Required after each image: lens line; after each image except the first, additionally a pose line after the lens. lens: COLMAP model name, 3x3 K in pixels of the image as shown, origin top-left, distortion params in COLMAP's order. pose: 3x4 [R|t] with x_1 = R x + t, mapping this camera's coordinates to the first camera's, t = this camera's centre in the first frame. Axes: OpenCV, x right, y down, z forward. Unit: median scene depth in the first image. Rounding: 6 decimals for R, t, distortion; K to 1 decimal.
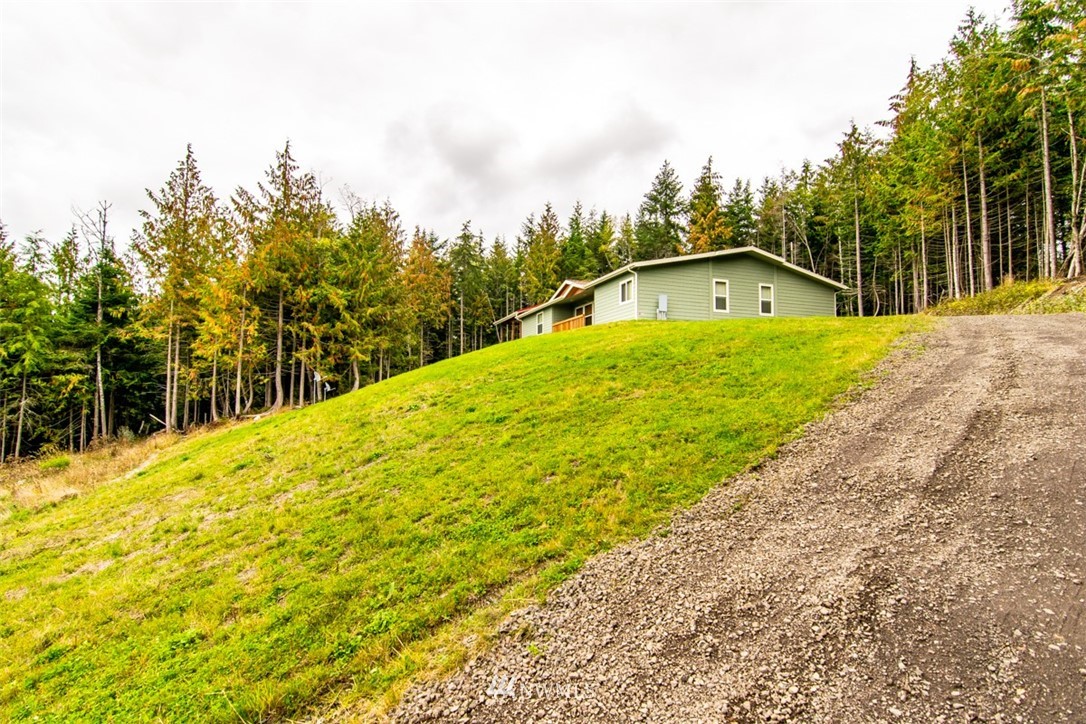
lens RADIAL K [[519.3, 0, 541.4], [0, 519.3, 358.1], [0, 0, 1]] dist [-0.000526, 0.000412]
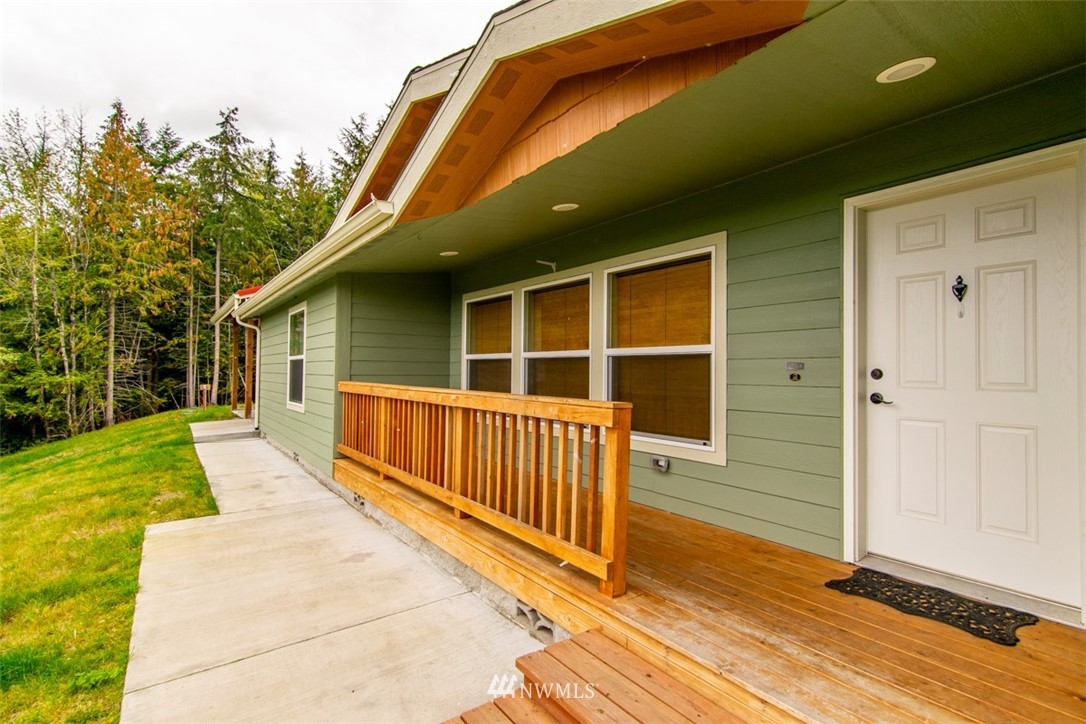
lens RADIAL K [[519.3, 0, 541.4], [0, 519.3, 358.1], [0, 0, 1]] dist [-0.000526, 0.000412]
pose [[0.962204, 0.009857, 0.272150, 0.020441], [-0.022266, 0.998846, 0.042547, -0.042011], [-0.271417, -0.046999, 0.961314, 0.409624]]
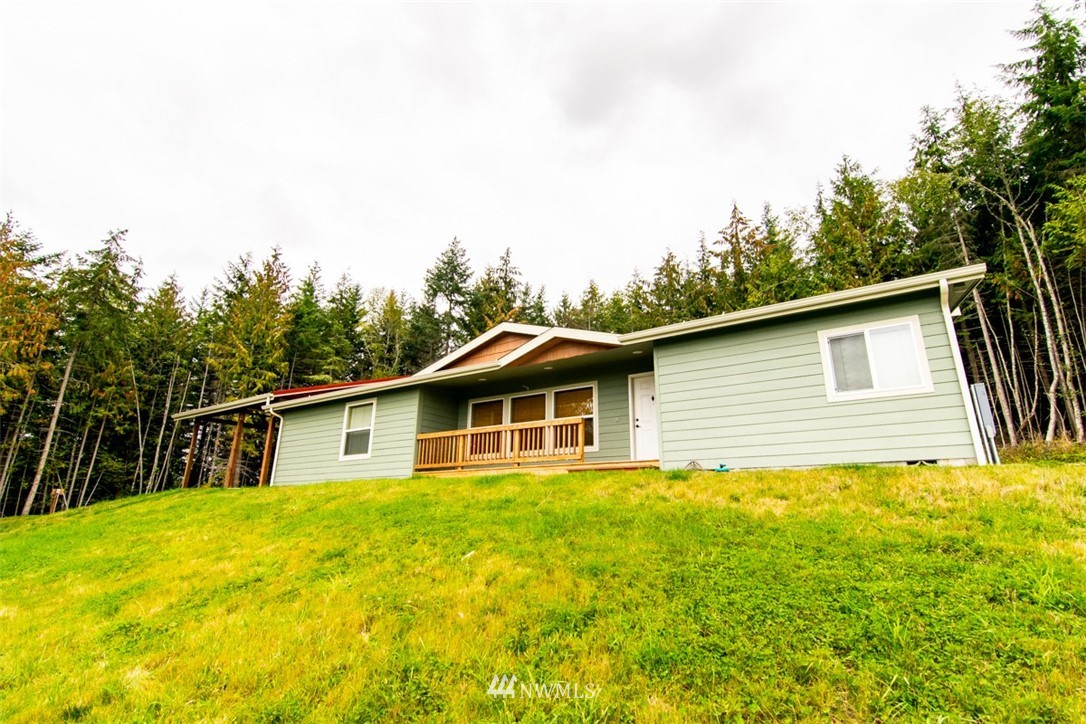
lens RADIAL K [[519.3, 0, 541.4], [0, 519.3, 358.1], [0, 0, 1]] dist [-0.000526, 0.000412]
pose [[0.809422, 0.179533, 0.559110, -0.065150], [-0.047867, 0.969121, -0.241893, -0.016152], [-0.585273, 0.169031, 0.793022, 0.323394]]
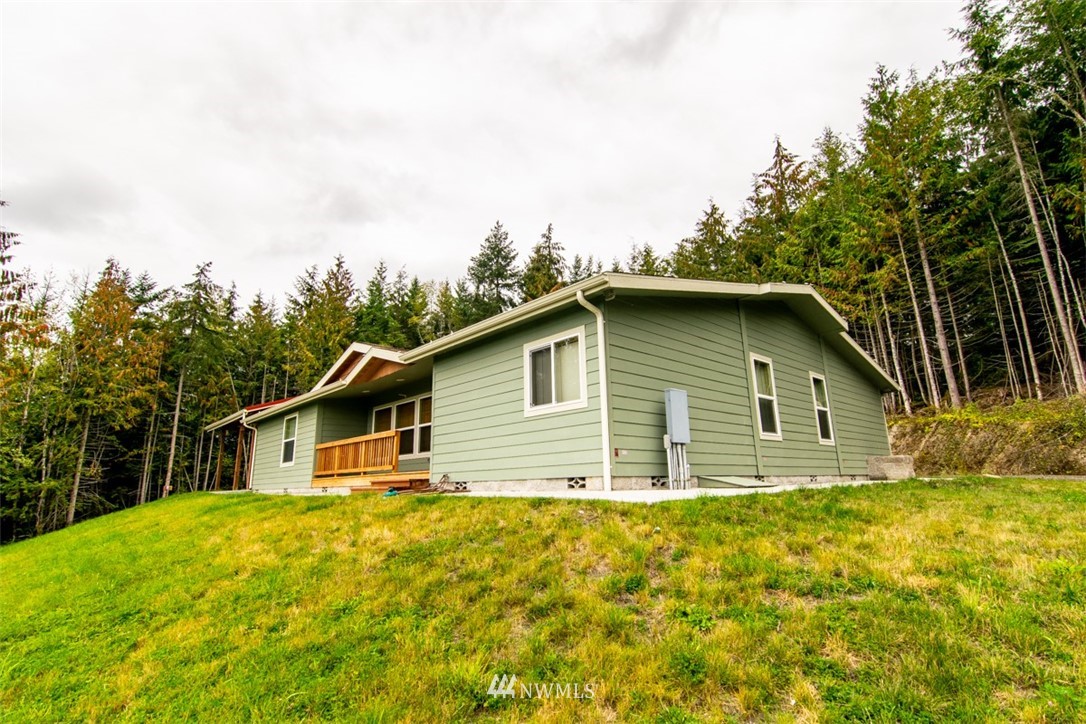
lens RADIAL K [[519.3, 0, 541.4], [0, 519.3, 358.1], [0, 0, 1]] dist [-0.000526, 0.000412]
pose [[0.926563, 0.062026, 0.370991, 0.015284], [0.003038, 0.985044, -0.172277, -0.031215], [-0.376128, 0.160752, 0.912517, 0.267884]]
